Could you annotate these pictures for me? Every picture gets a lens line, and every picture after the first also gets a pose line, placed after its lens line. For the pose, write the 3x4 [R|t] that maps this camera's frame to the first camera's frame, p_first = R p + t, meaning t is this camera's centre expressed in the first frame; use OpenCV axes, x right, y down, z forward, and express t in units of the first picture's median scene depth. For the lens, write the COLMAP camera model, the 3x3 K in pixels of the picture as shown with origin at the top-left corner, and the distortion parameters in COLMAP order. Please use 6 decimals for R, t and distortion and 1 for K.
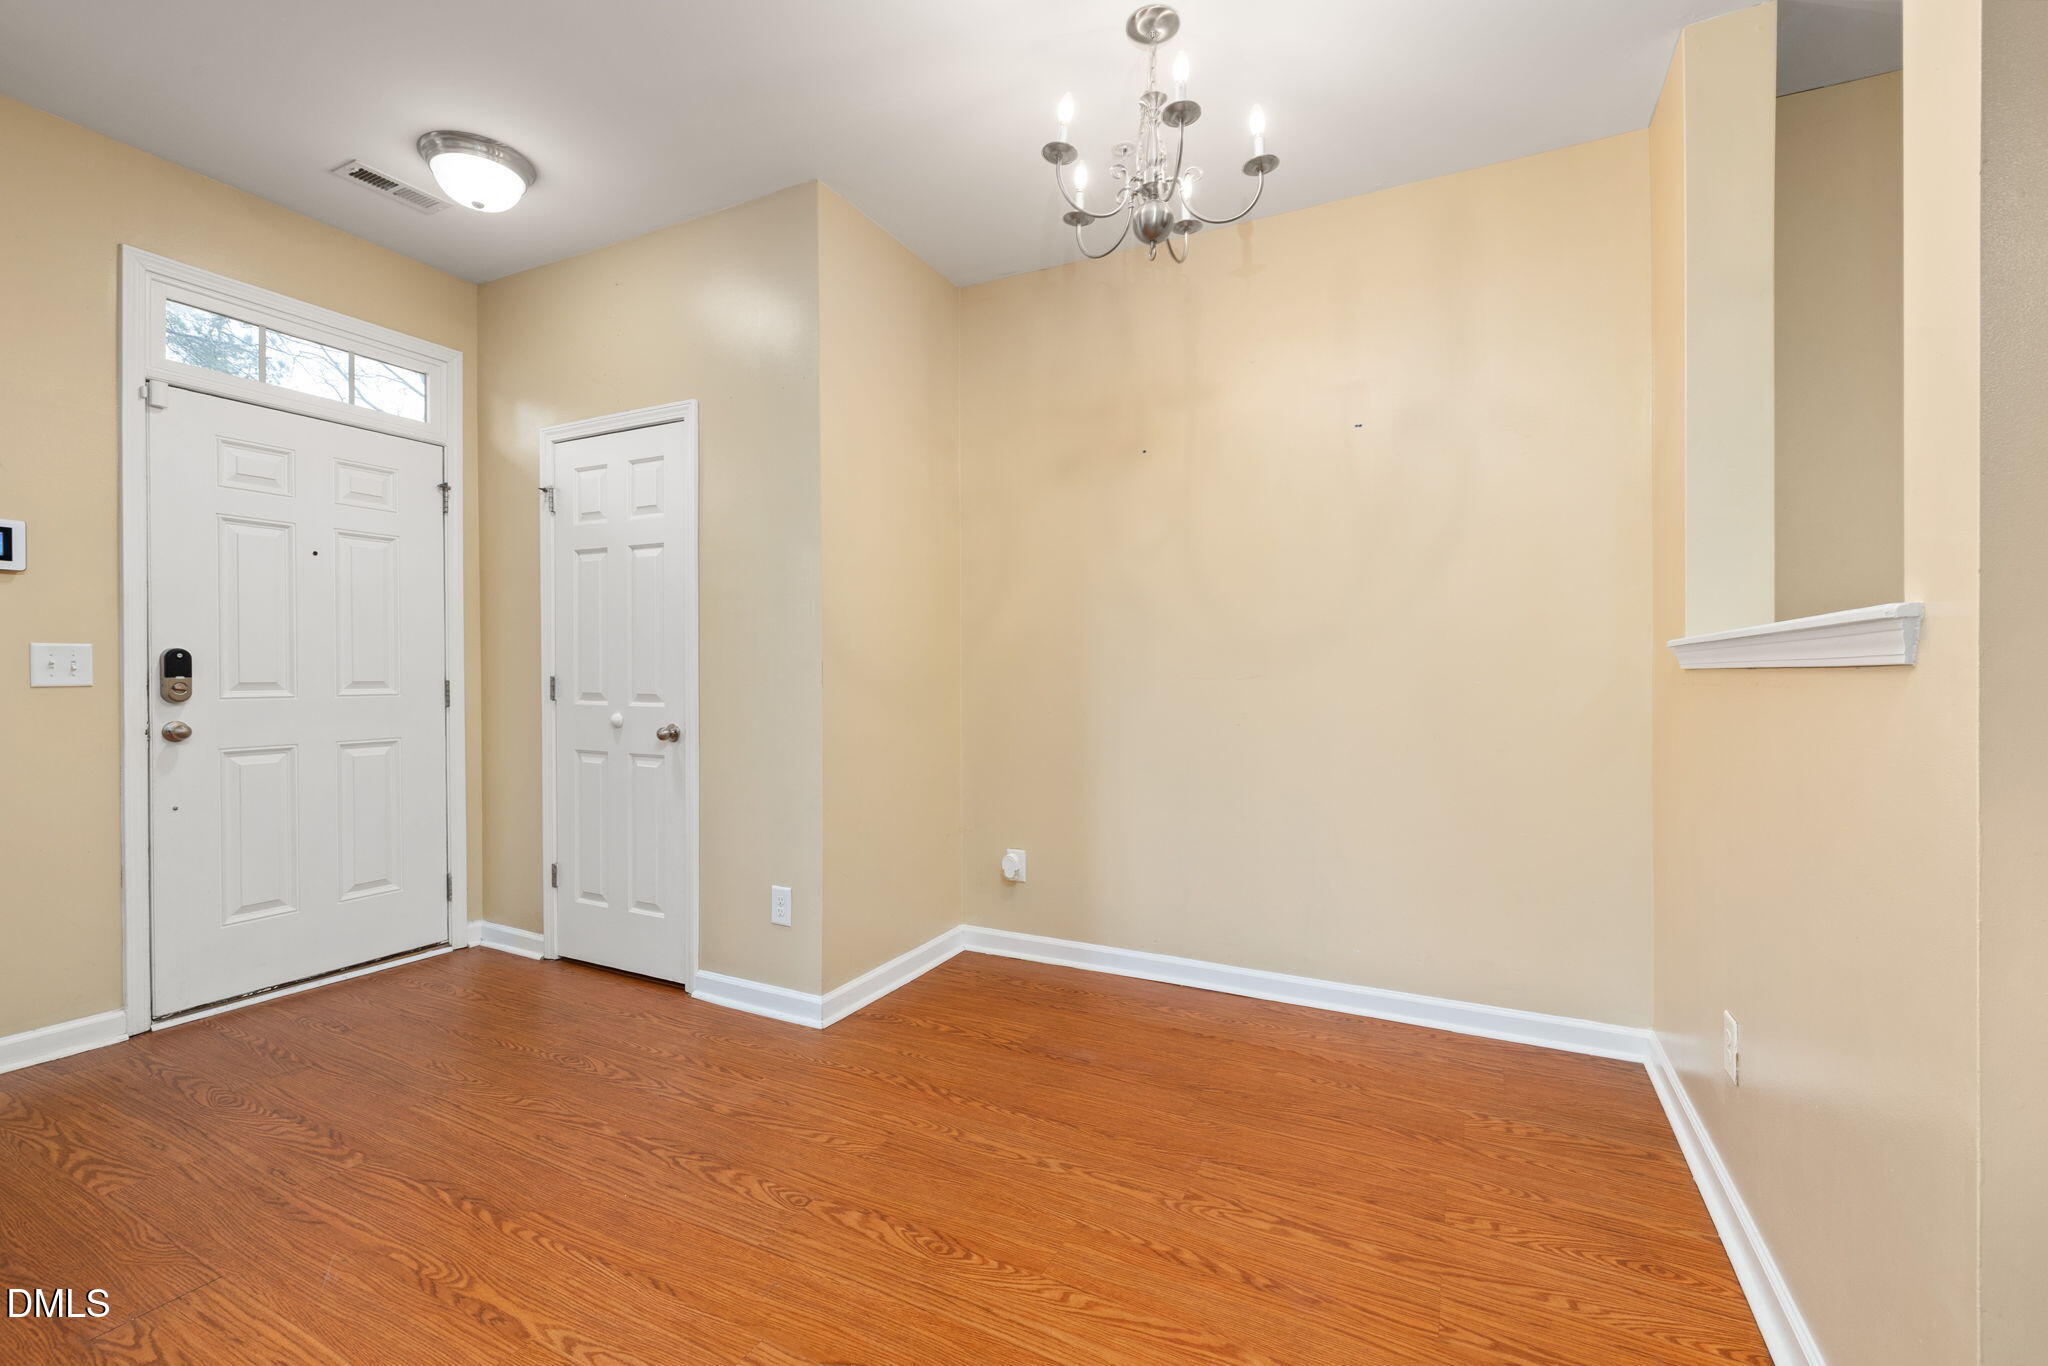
lens RADIAL K [[870.2, 0, 1026.4], [0, 870.2, 684.1], [0, 0, 1]] dist [-0.001472, -0.000473]
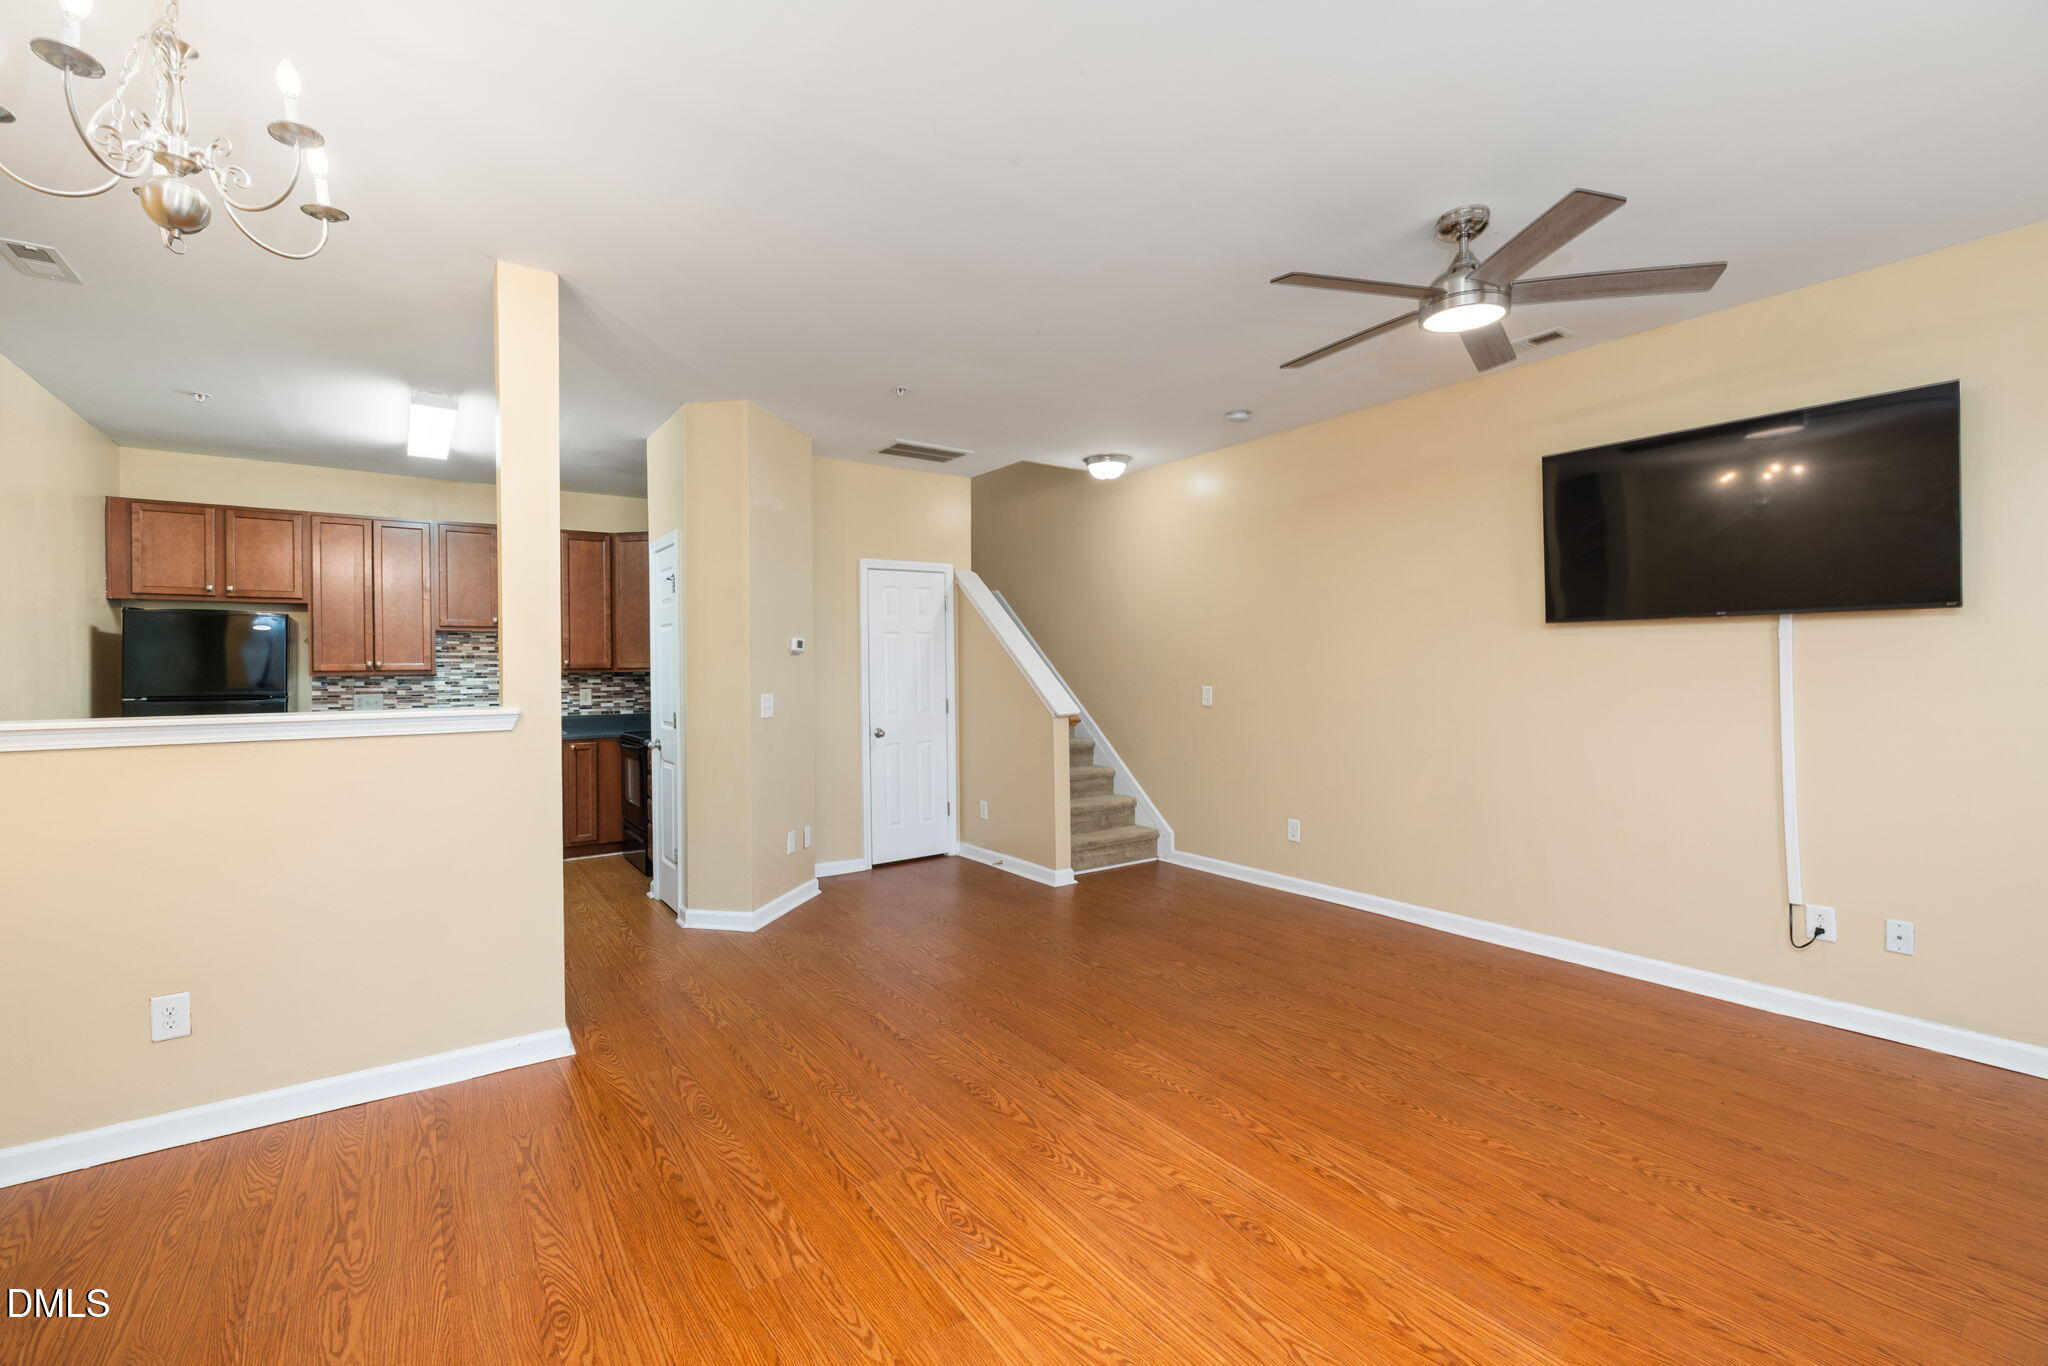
lens RADIAL K [[870.2, 0, 1017.3], [0, 870.2, 665.5], [0, 0, 1]] dist [-0.001472, -0.000473]
pose [[-0.882795, 0.002451, 0.469752, -0.661728], [0.011499, 0.999799, 0.016393, -0.094292], [-0.469618, 0.019873, -0.882646, 1.011596]]
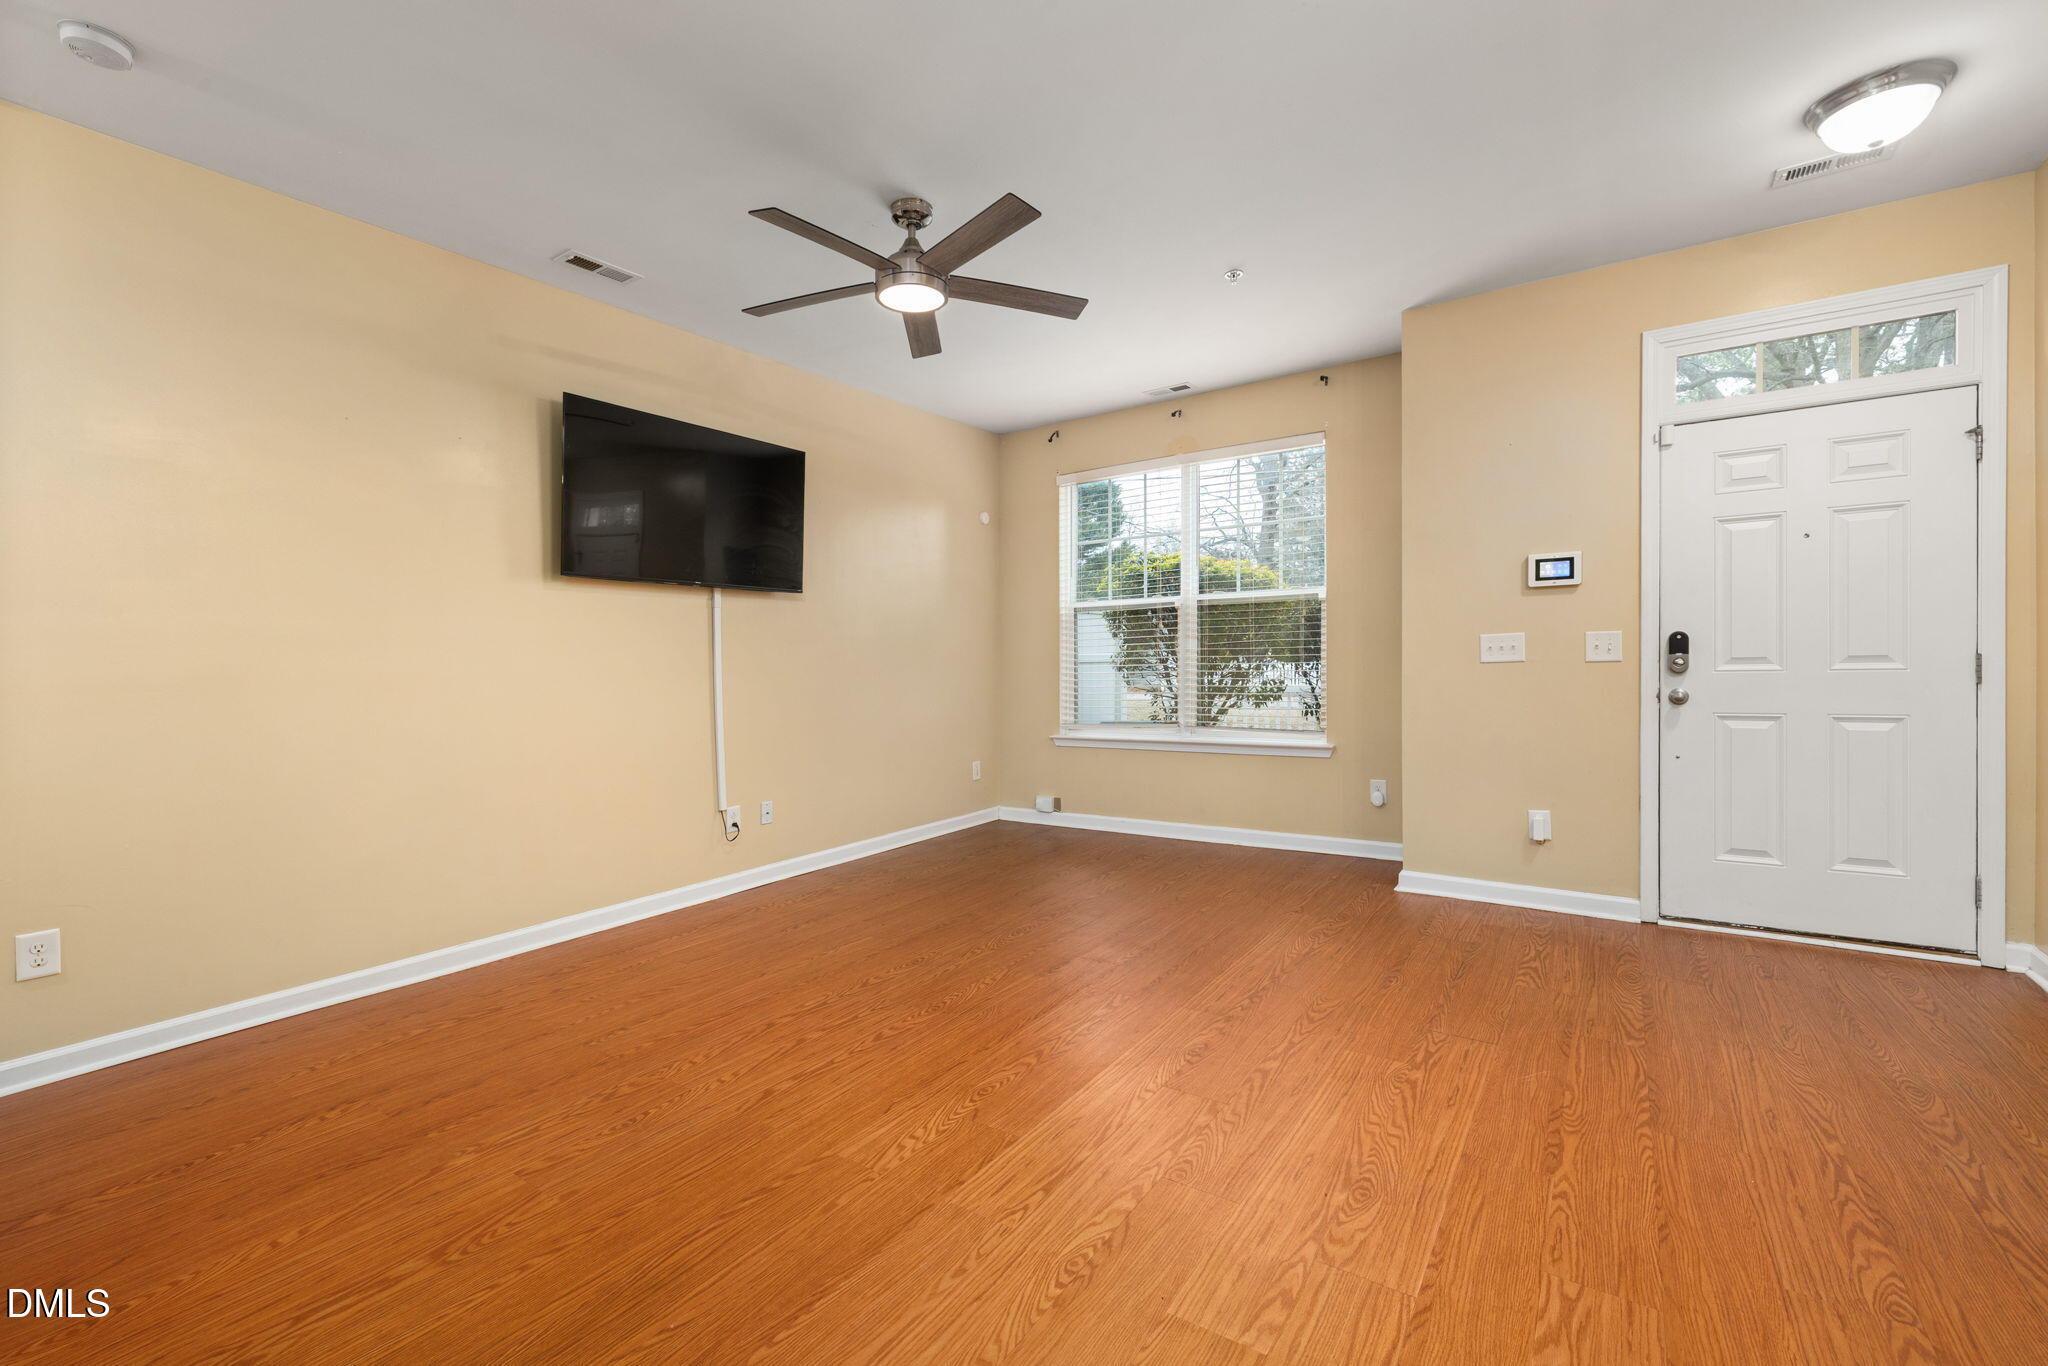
lens RADIAL K [[870.2, 0, 1008.6], [0, 870.2, 676.9], [0, 0, 1]] dist [-0.001472, -0.000473]
pose [[-0.144555, 0.015692, -0.989372, 0.413839], [0.004019, 0.999875, 0.015271, 0.001995], [0.989489, -0.001769, -0.144600, 0.211469]]
